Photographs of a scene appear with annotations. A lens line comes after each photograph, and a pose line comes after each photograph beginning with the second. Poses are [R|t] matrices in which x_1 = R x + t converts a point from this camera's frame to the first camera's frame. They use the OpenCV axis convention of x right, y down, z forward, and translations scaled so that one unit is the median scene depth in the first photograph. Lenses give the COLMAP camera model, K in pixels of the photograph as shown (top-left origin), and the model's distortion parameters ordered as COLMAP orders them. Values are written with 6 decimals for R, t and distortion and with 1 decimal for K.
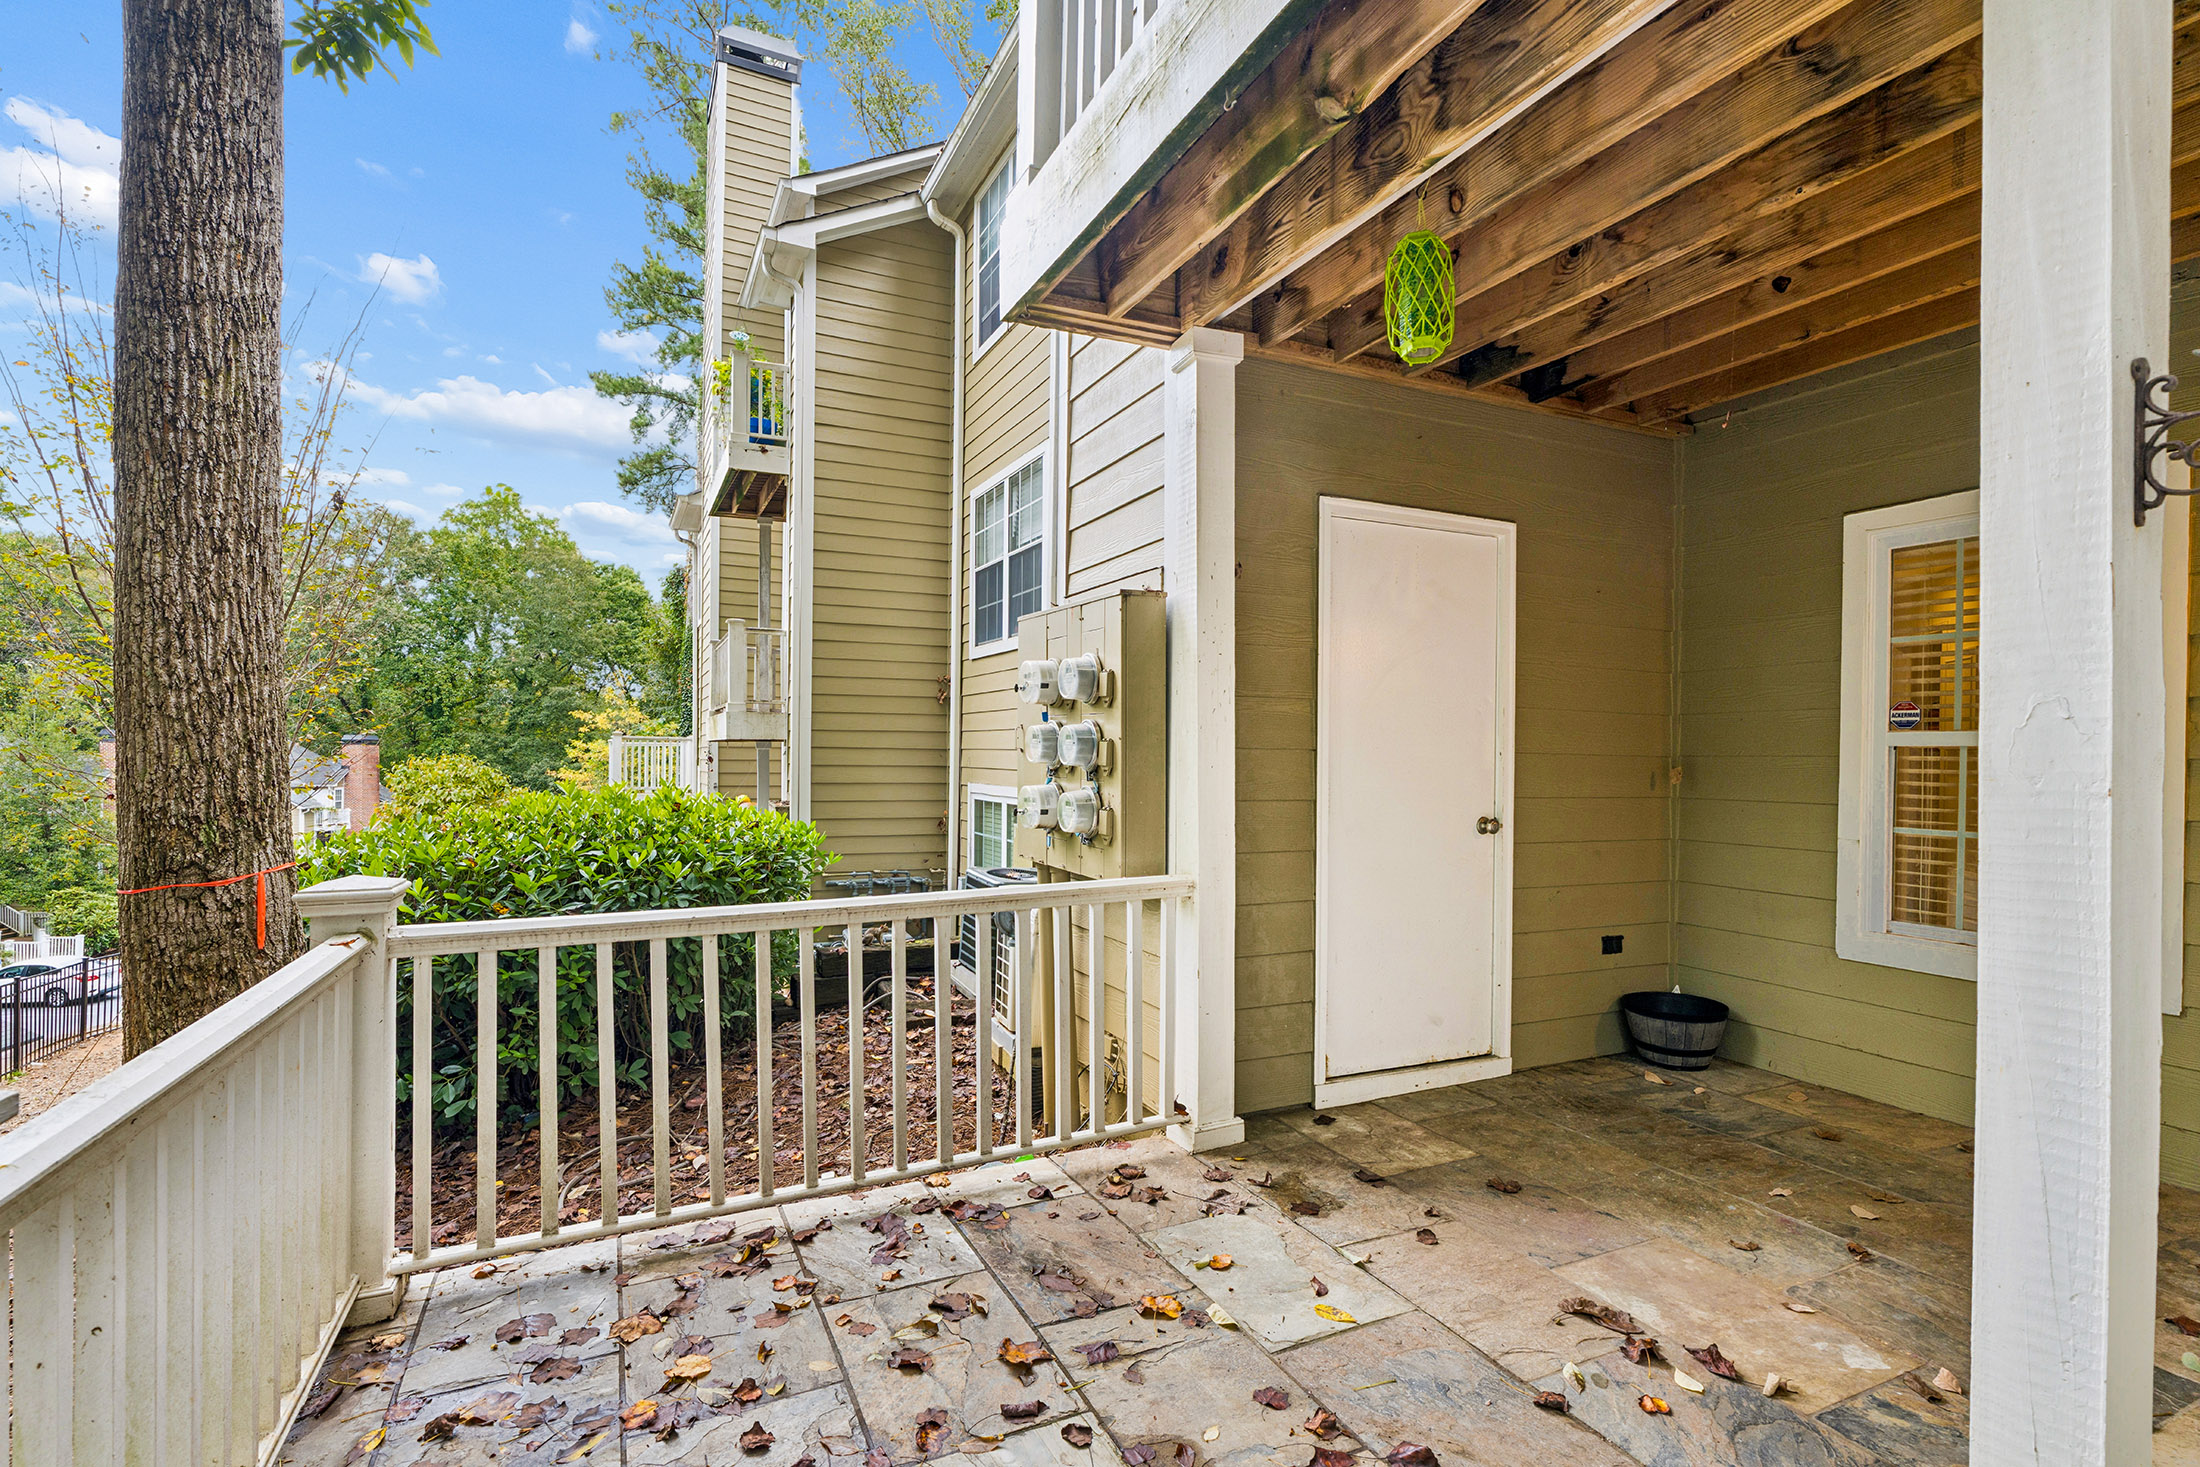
lens RADIAL K [[1006.1, 0, 1101.2], [0, 1006.1, 765.7], [0, 0, 1]] dist [-0.008006, 0.002897]
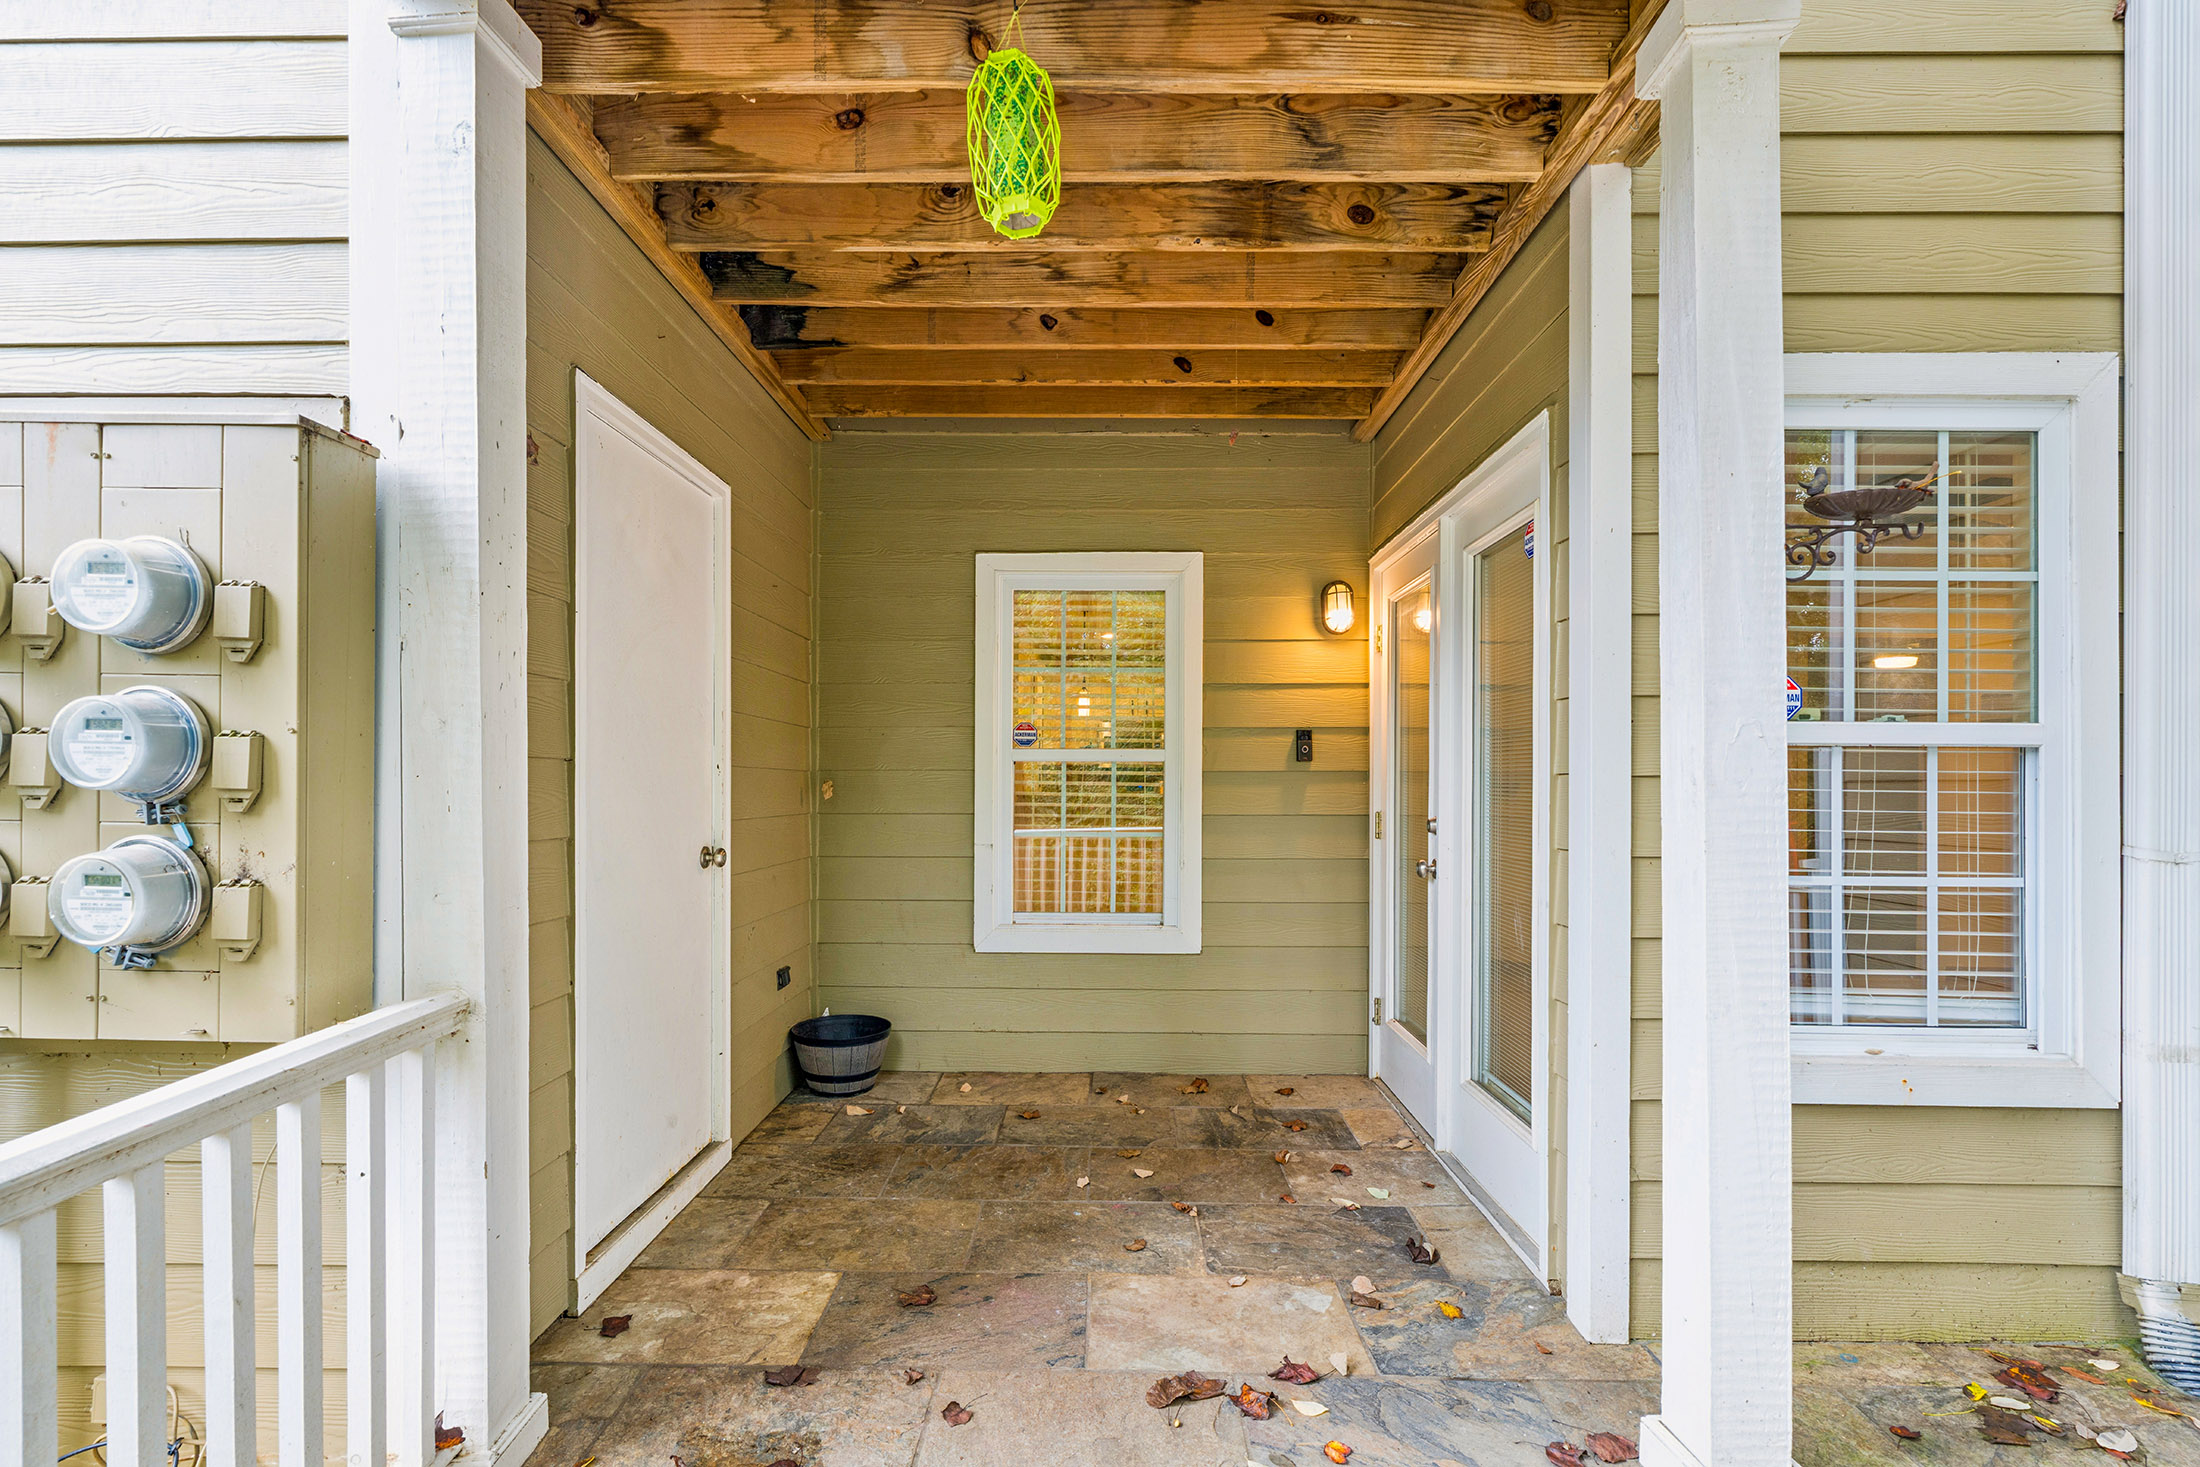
lens RADIAL K [[1006.1, 0, 1094.0], [0, 1006.1, 778.2], [0, 0, 1]] dist [-0.008006, 0.002897]
pose [[0.452613, -0.007178, 0.891678, -0.228510], [0.010427, 0.999942, 0.002757, -0.002454], [-0.891646, 0.008050, 0.452662, 0.447122]]
